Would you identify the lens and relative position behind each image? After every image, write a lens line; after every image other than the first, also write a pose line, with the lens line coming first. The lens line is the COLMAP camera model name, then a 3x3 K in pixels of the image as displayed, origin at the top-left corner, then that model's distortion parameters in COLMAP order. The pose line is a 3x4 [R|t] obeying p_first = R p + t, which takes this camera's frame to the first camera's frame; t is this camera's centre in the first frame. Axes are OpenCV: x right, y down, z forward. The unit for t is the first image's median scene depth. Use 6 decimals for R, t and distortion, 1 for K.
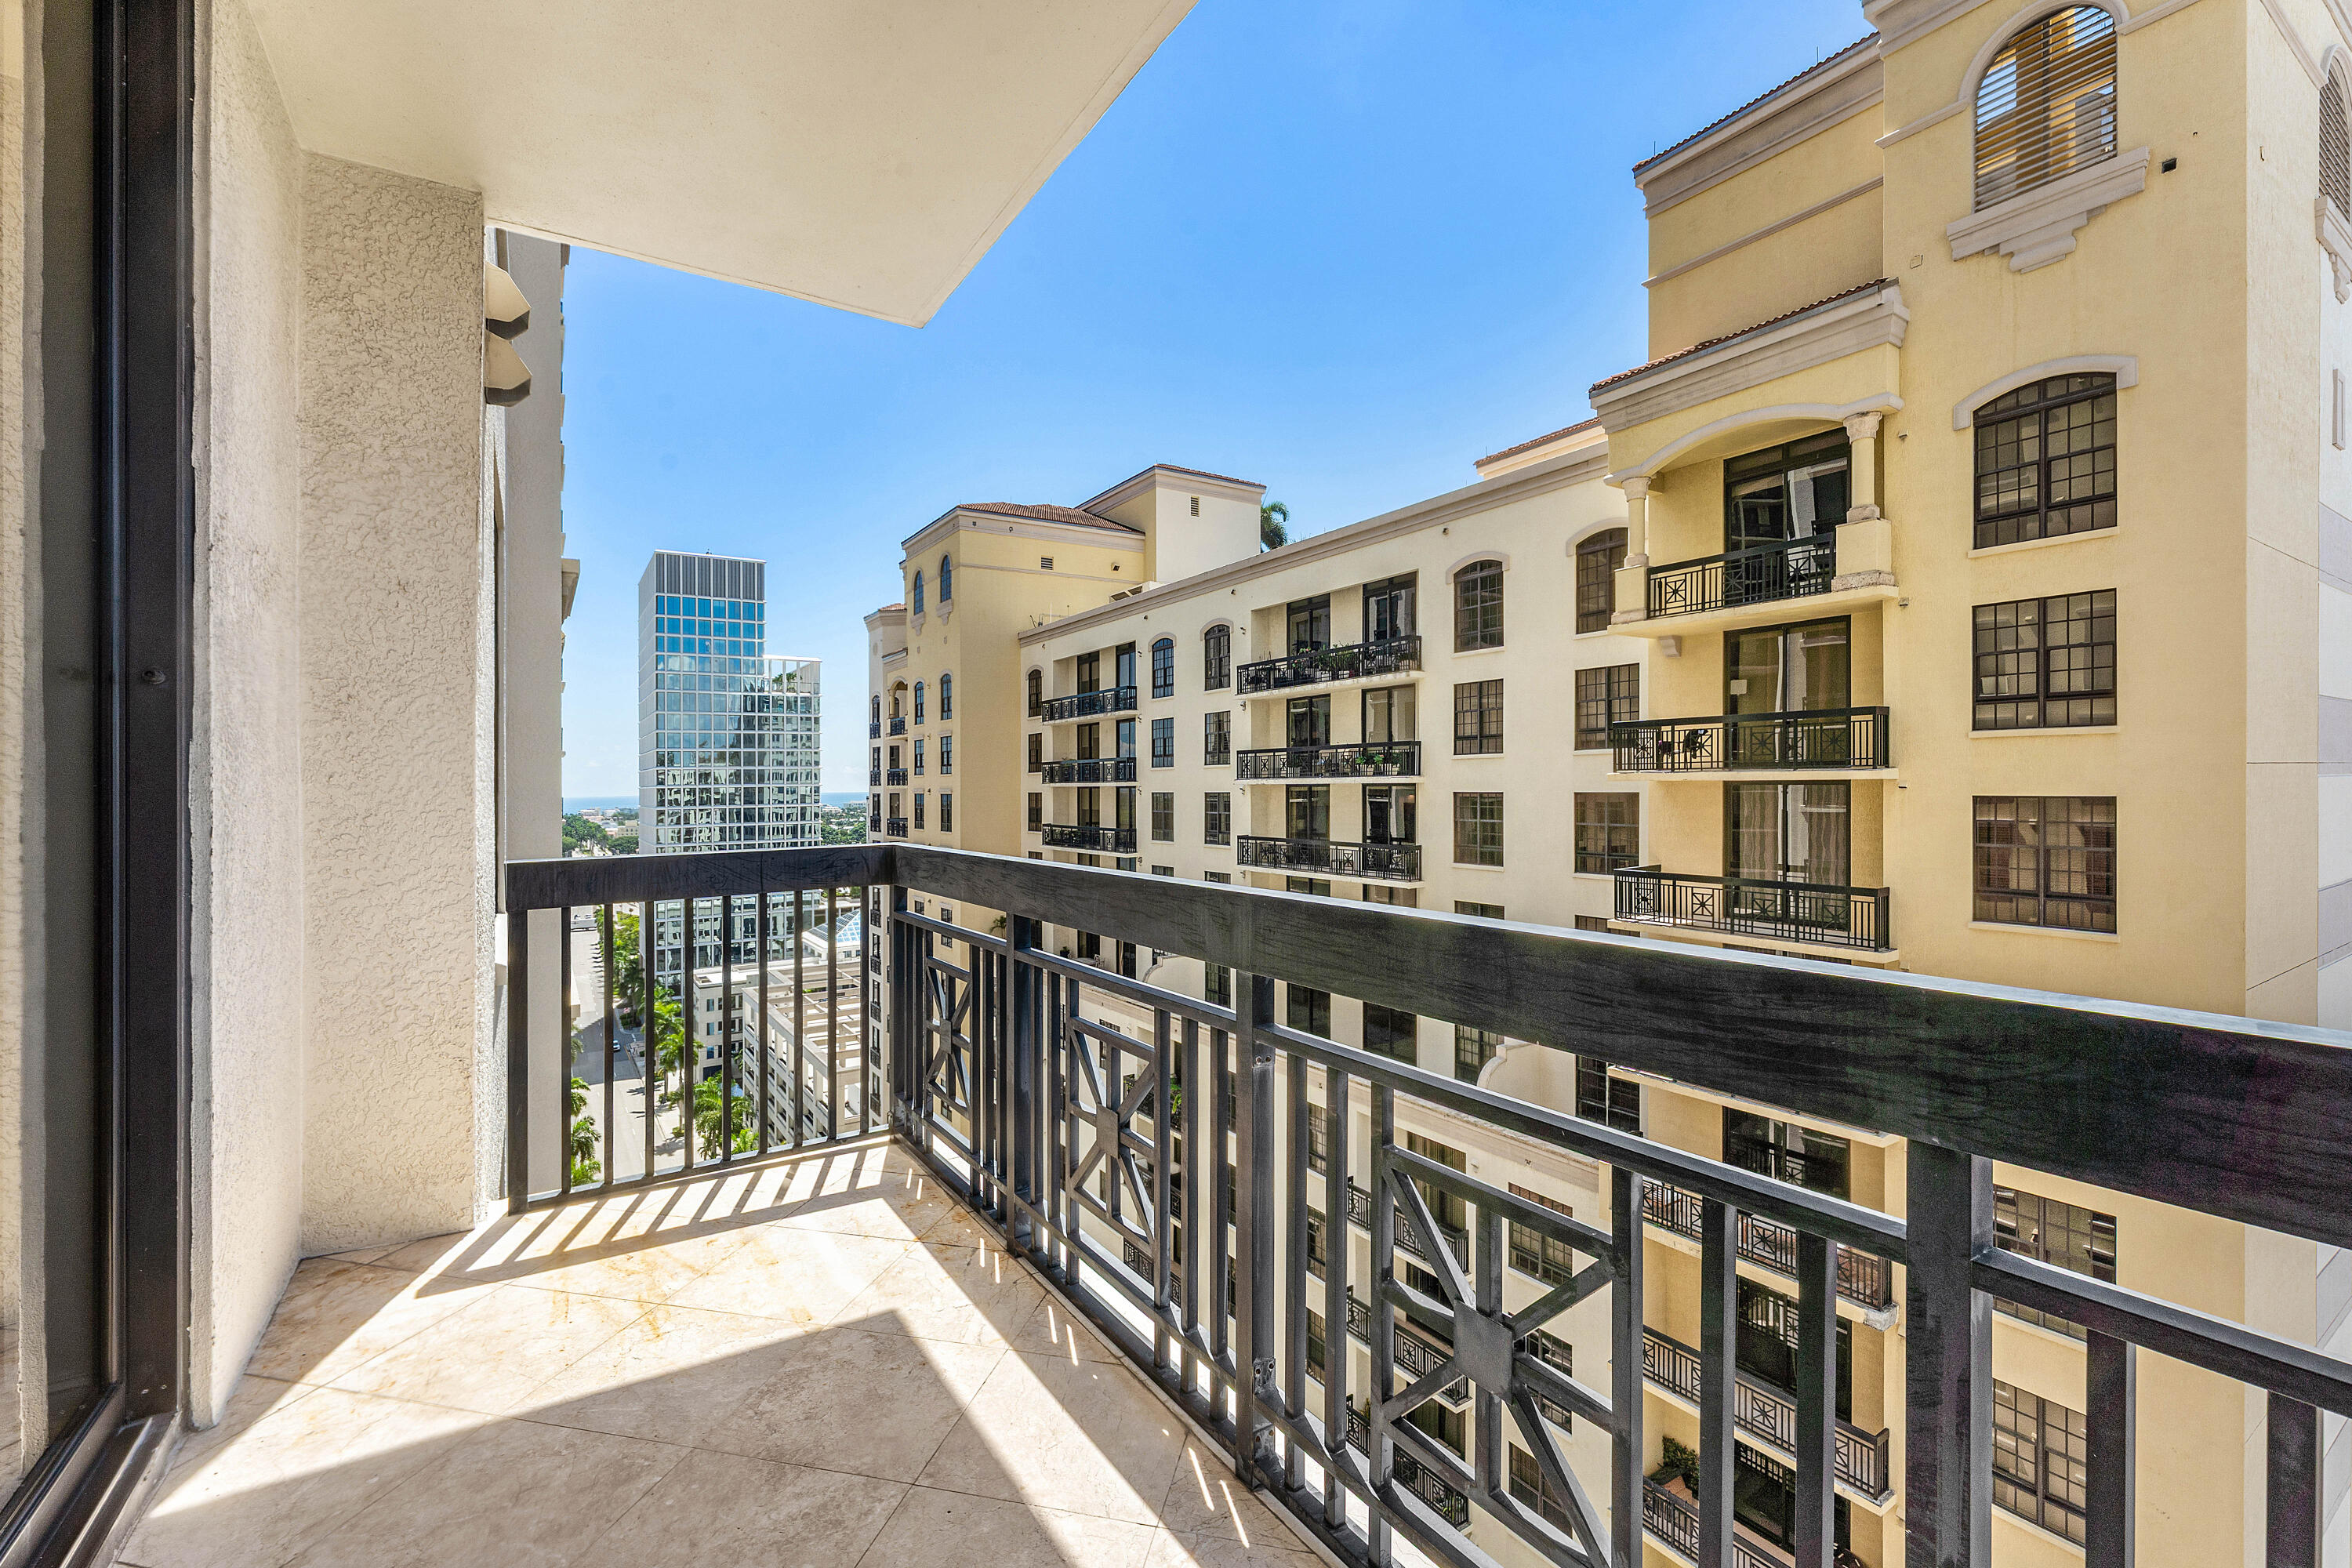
lens RADIAL K [[999.7, 0, 1179.1], [0, 999.7, 775.0], [0, 0, 1]] dist [0.004238, -0.001215]
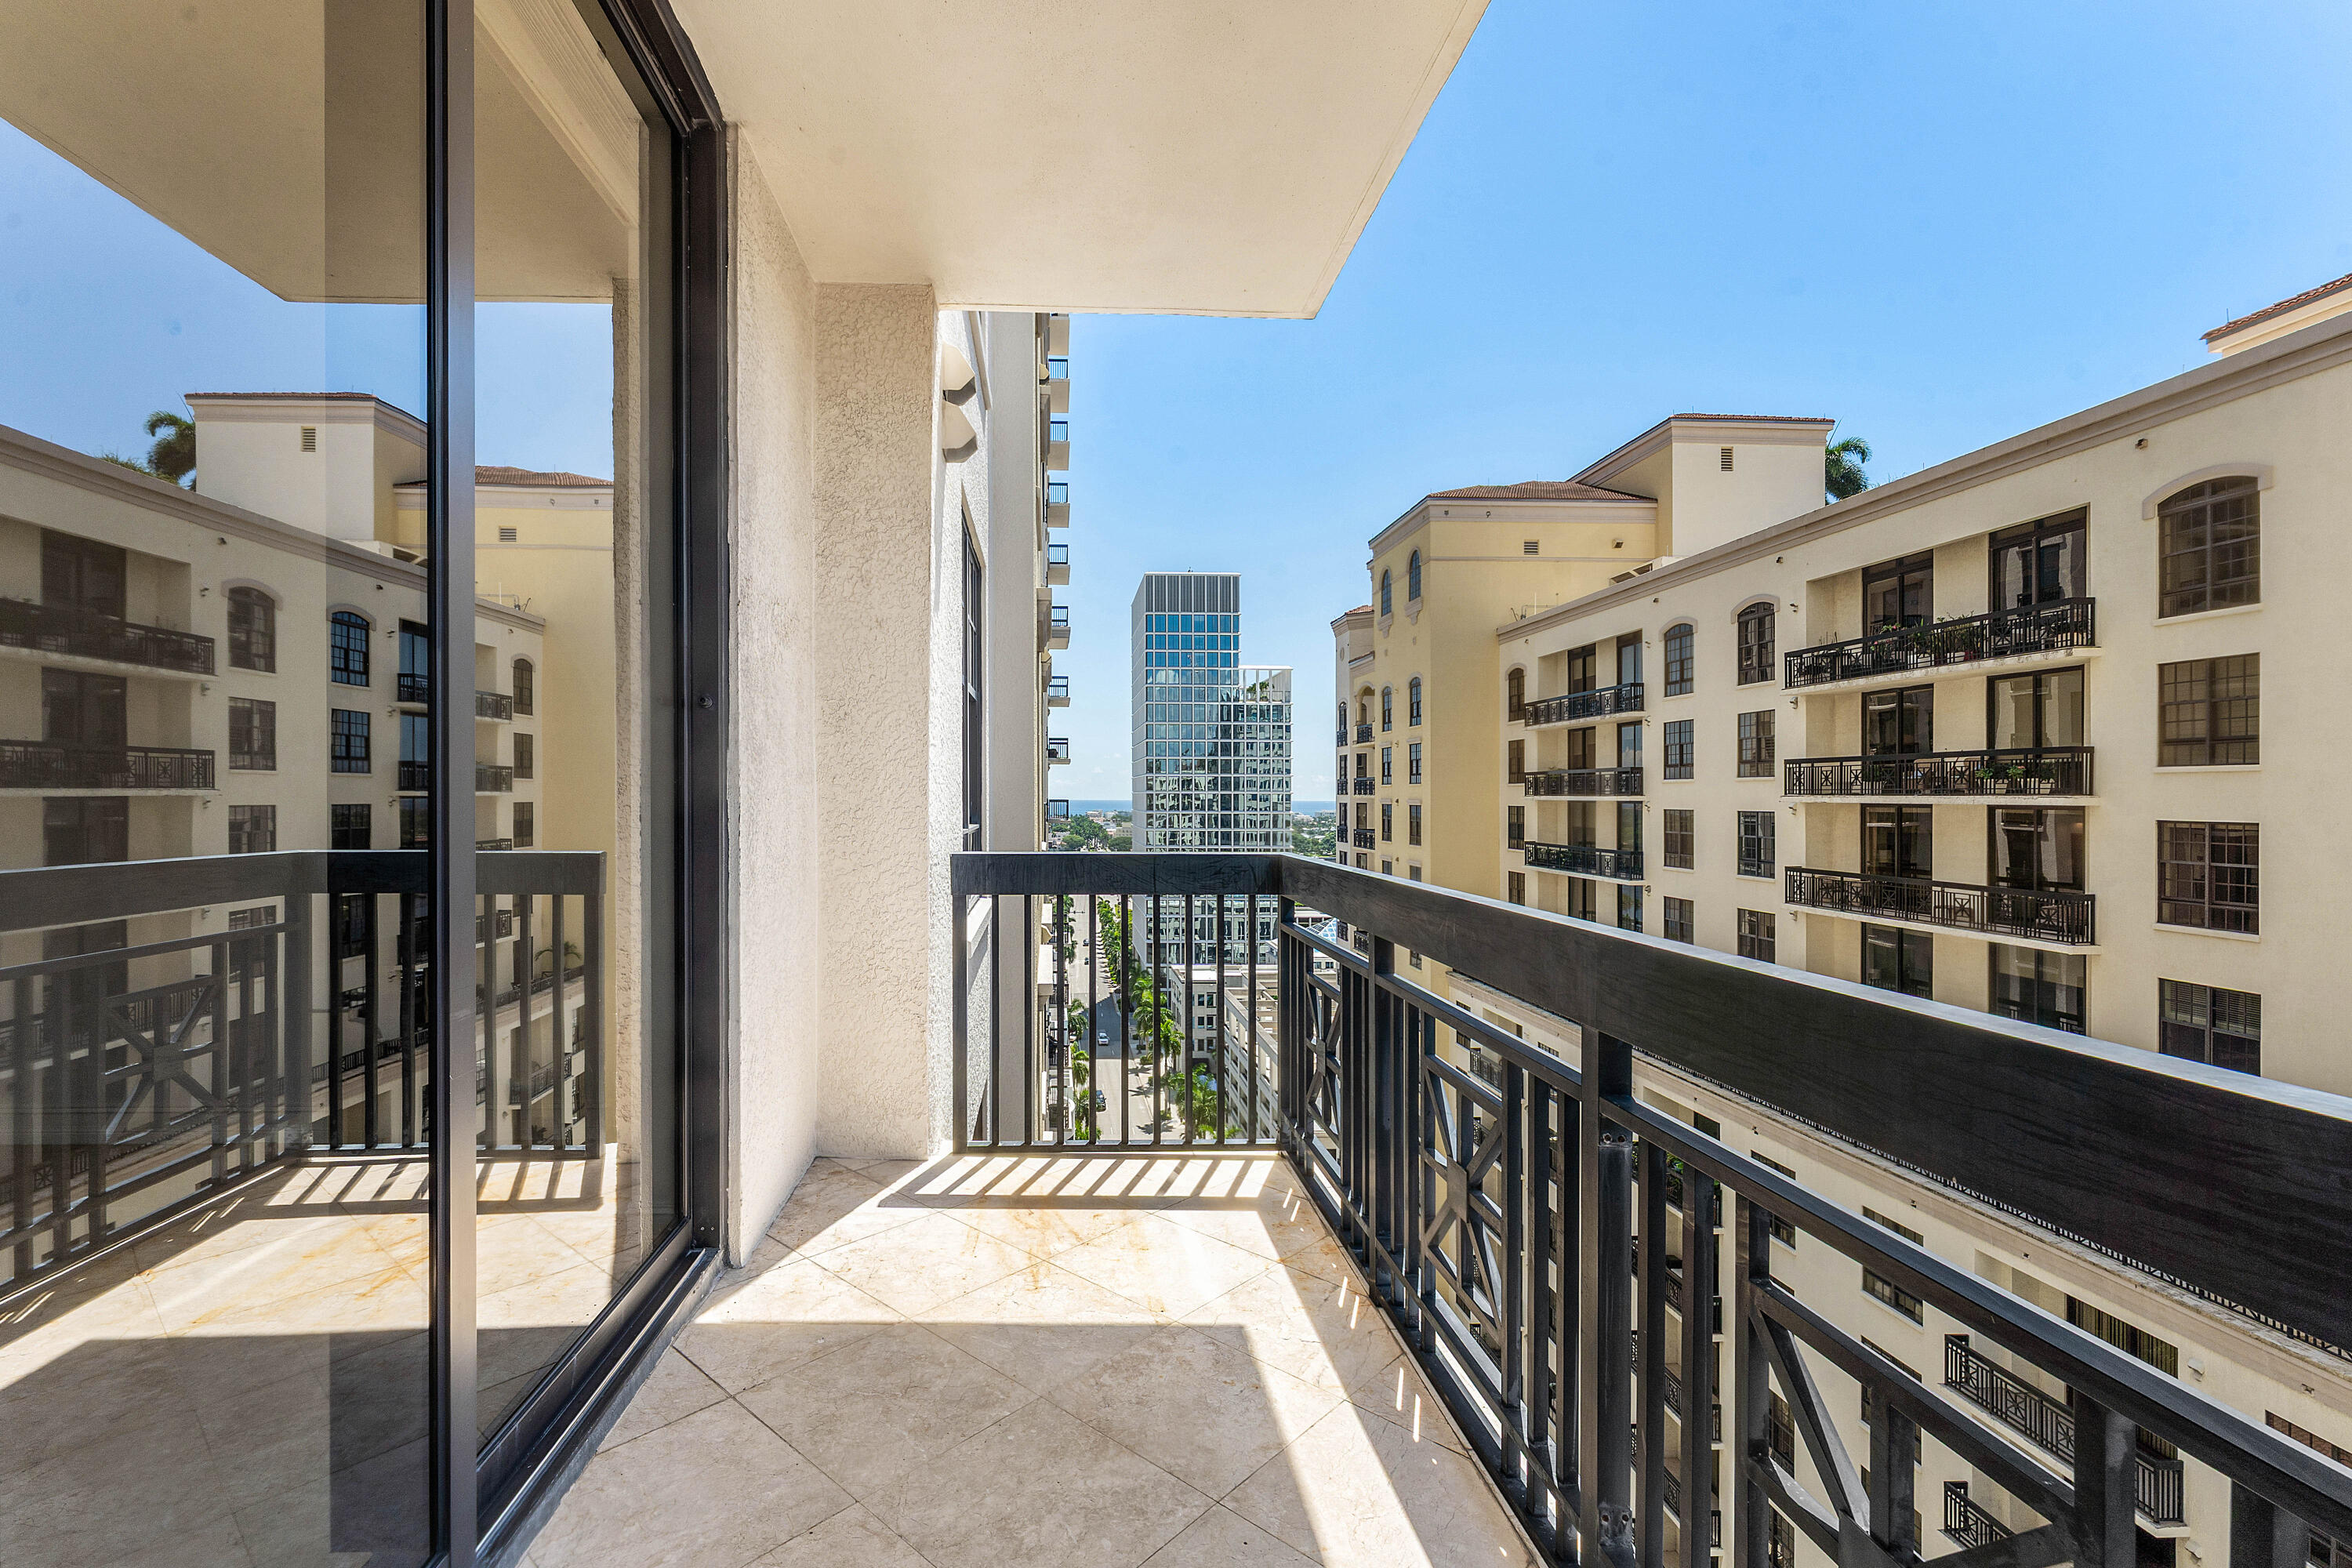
lens RADIAL K [[1064.1, 0, 1174.5], [0, 1064.1, 788.4], [0, 0, 1]] dist [0.005298, -0.001239]
pose [[0.861116, 0.016089, -0.508154, 0.174148], [-0.014633, 0.999869, 0.006861, -0.000352], [0.508198, 0.001527, 0.861239, 0.058511]]
